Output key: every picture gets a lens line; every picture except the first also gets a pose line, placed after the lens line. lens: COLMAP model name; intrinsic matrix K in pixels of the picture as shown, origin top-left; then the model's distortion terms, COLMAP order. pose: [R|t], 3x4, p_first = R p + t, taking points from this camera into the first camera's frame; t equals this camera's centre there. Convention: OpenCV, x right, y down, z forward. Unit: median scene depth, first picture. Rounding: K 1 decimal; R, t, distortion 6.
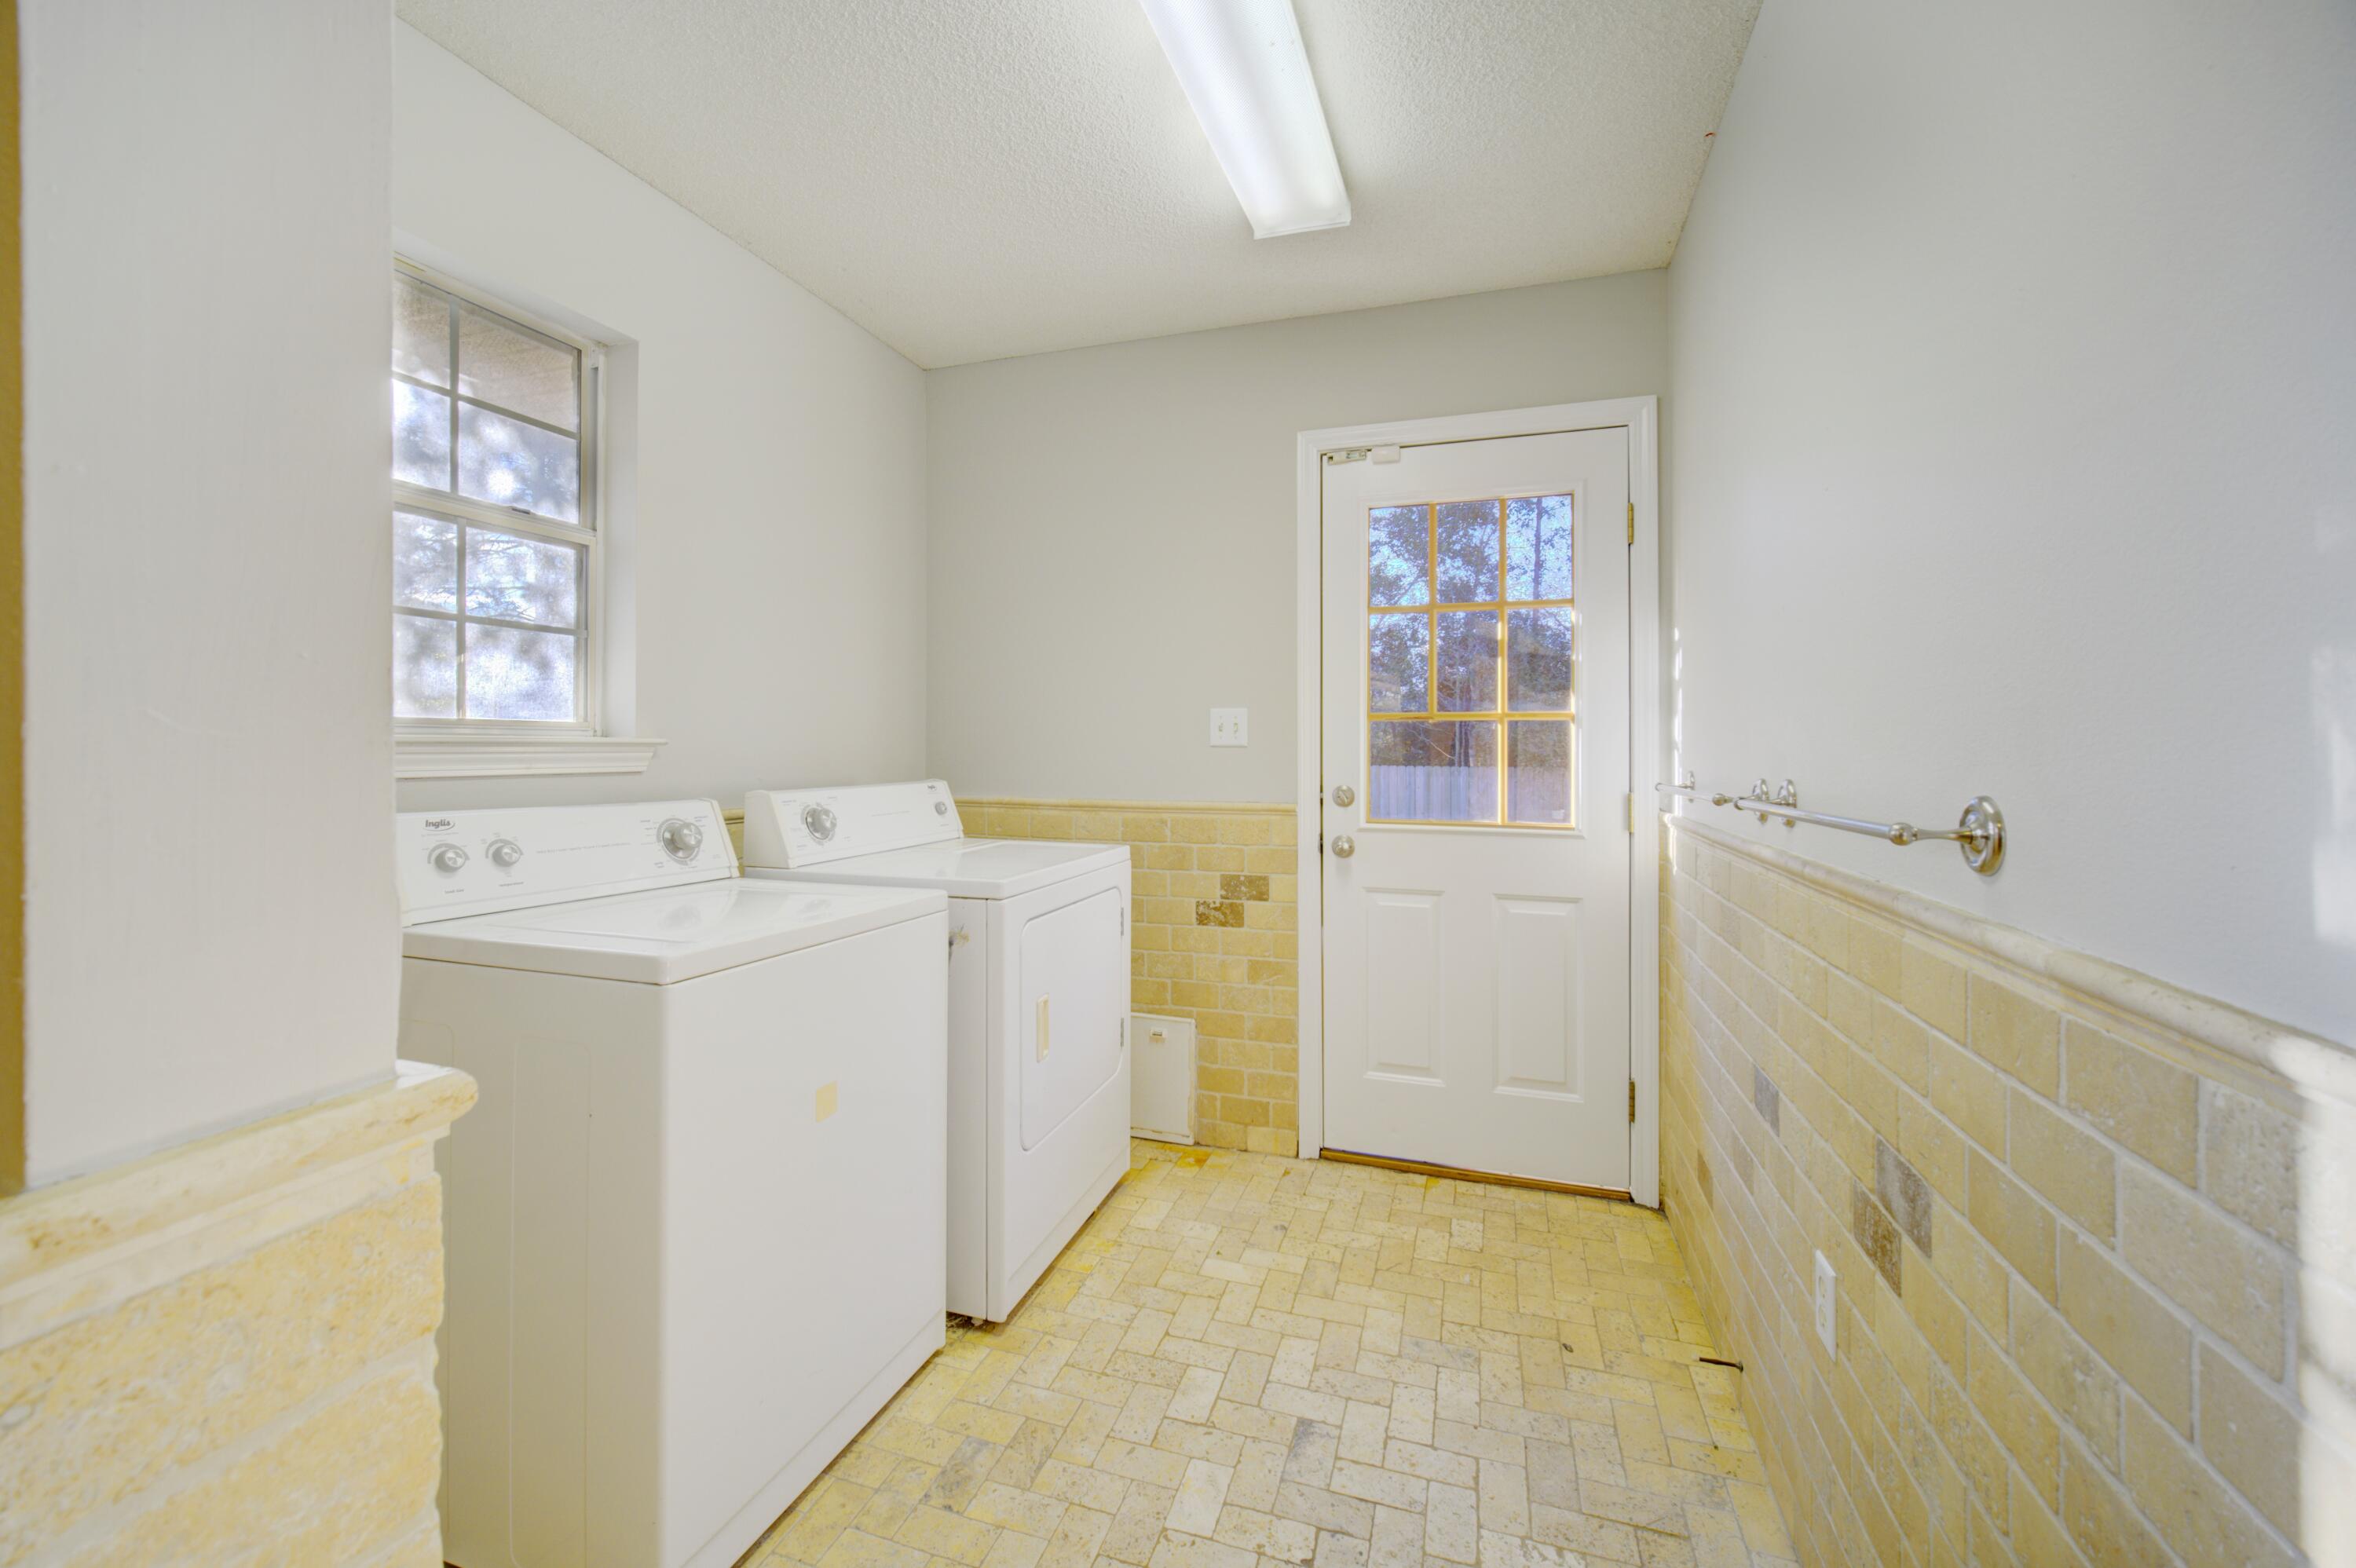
lens RADIAL K [[980.9, 0, 1181.4], [0, 980.9, 740.9], [0, 0, 1]] dist [0.002571, 0.000004]
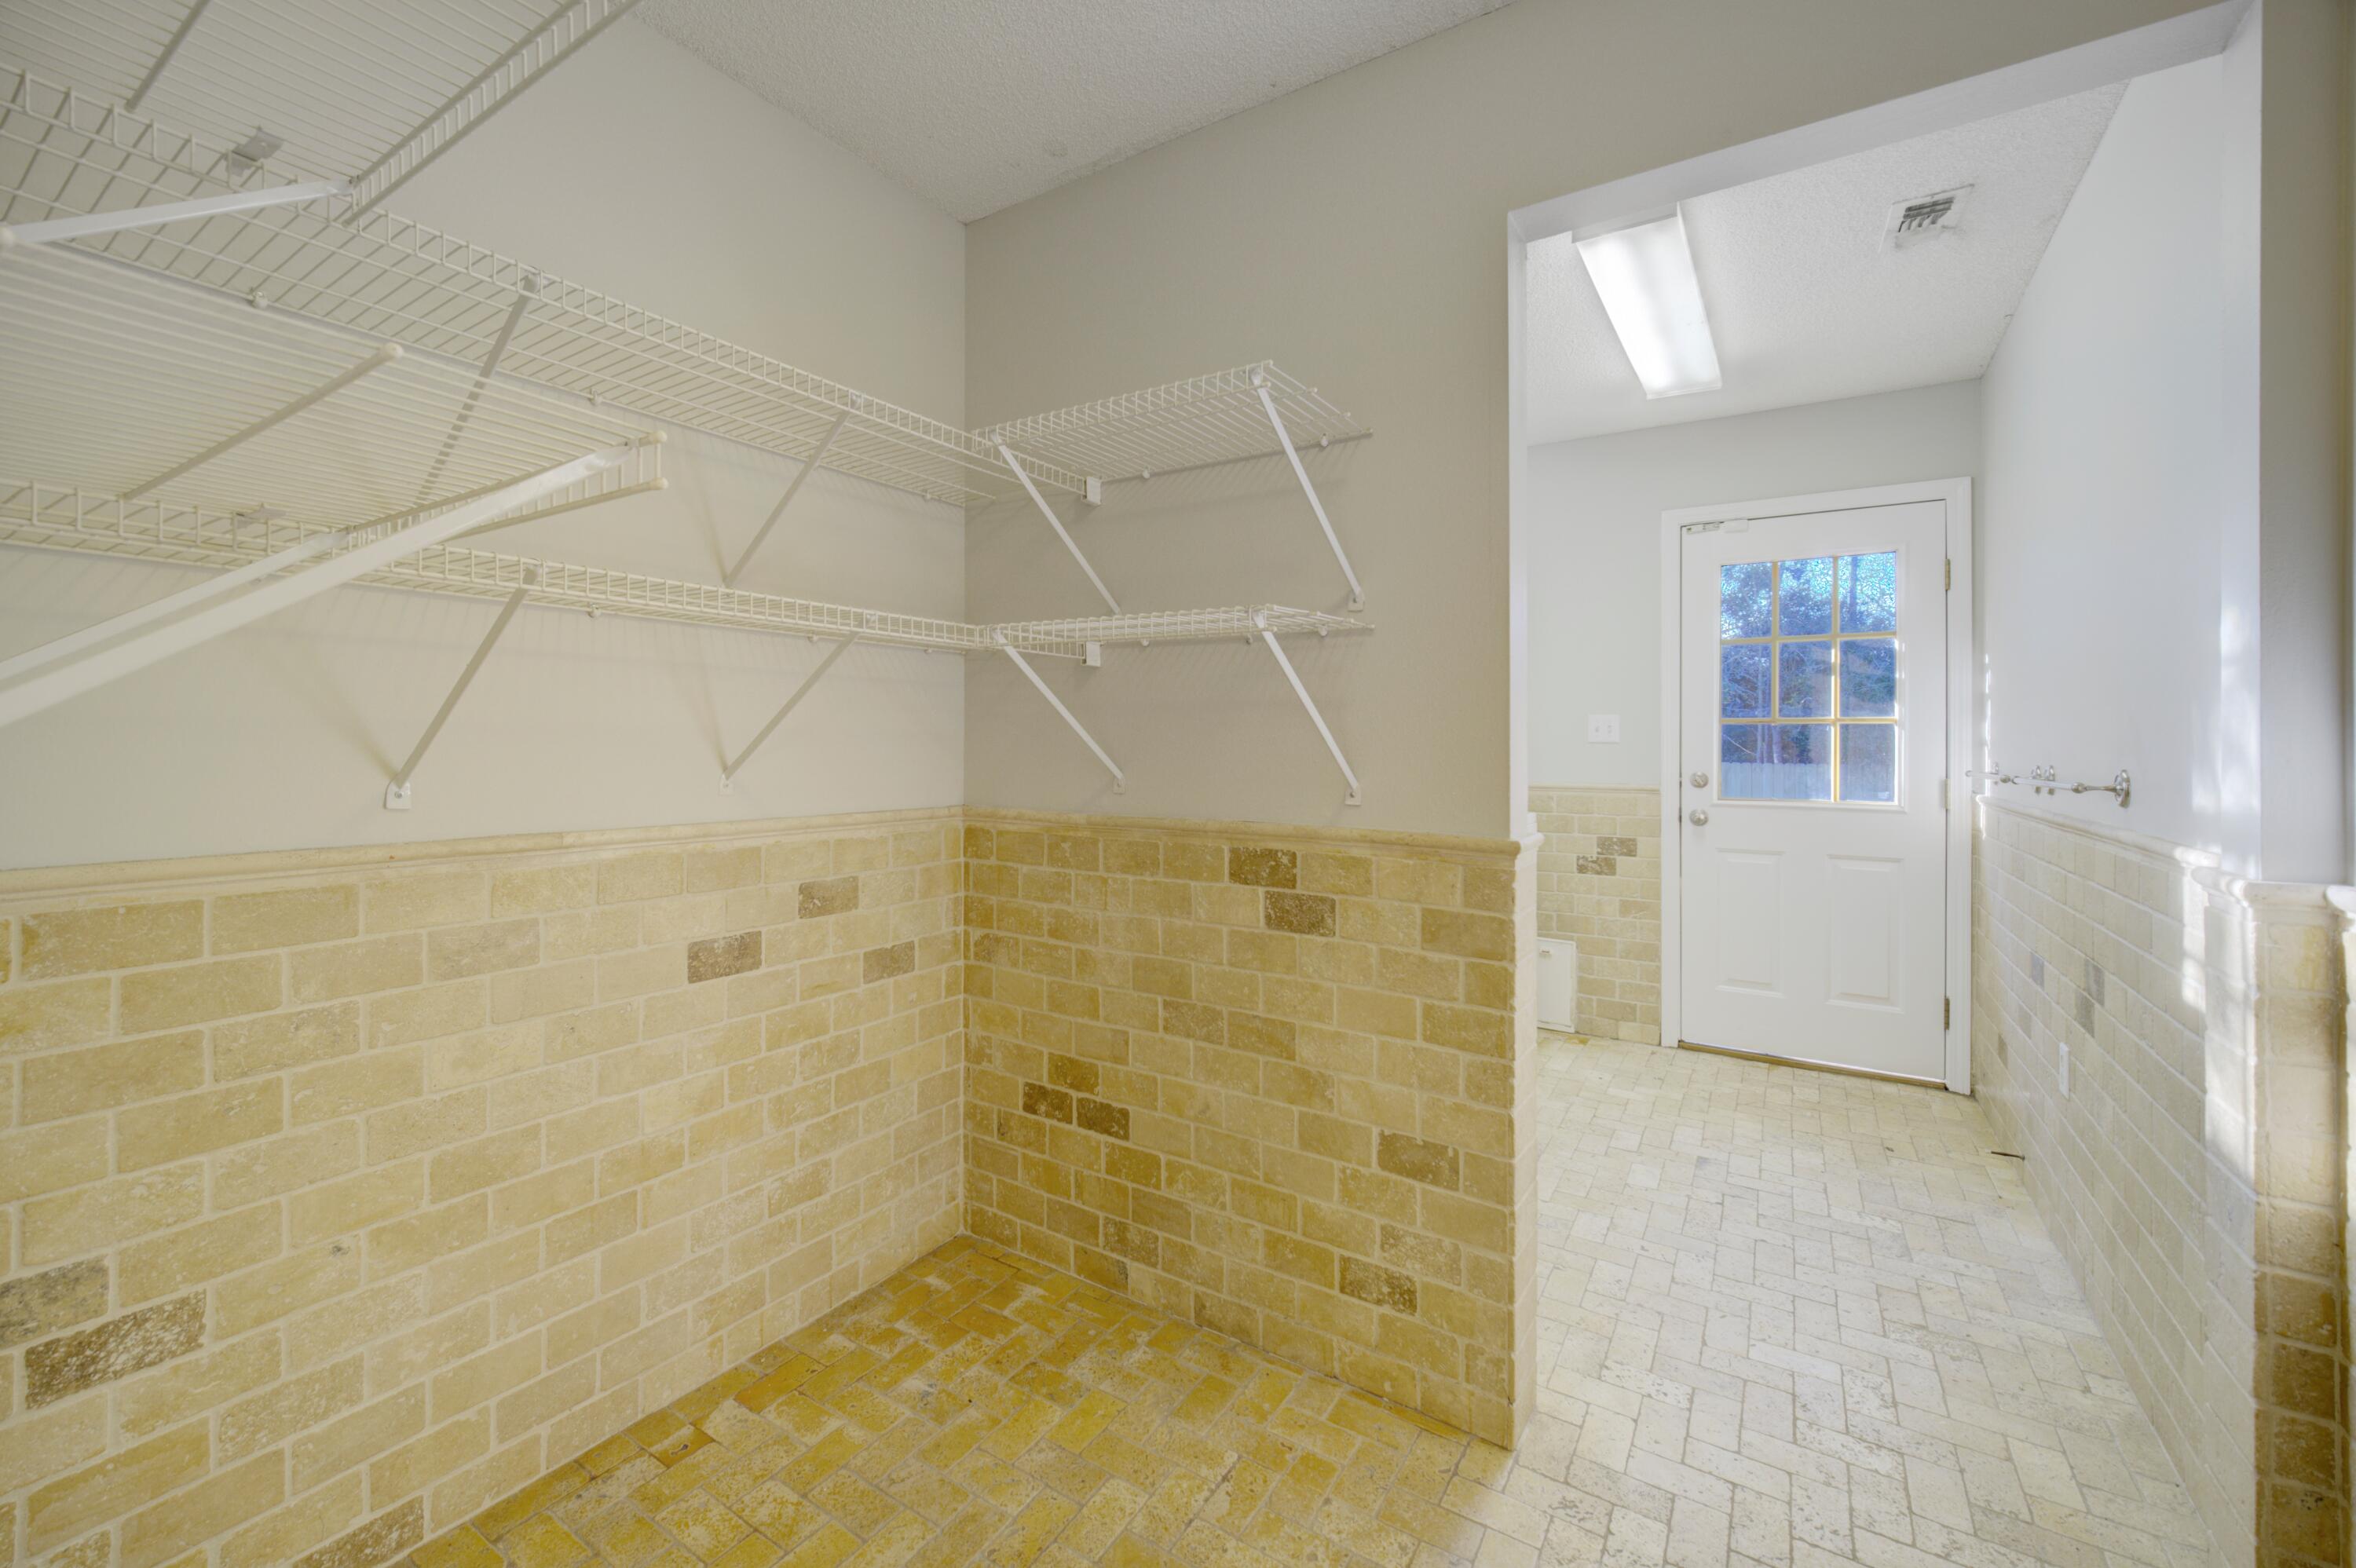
lens RADIAL K [[960.6, 0, 1178.6], [0, 960.6, 739.6], [0, 0, 1]] dist [-0.001521, -0.000017]
pose [[0.965208, 0.002033, -0.261476, -0.195292], [-0.000921, 0.999990, 0.004374, -0.004483], [0.261482, -0.003981, 0.965200, -0.498189]]
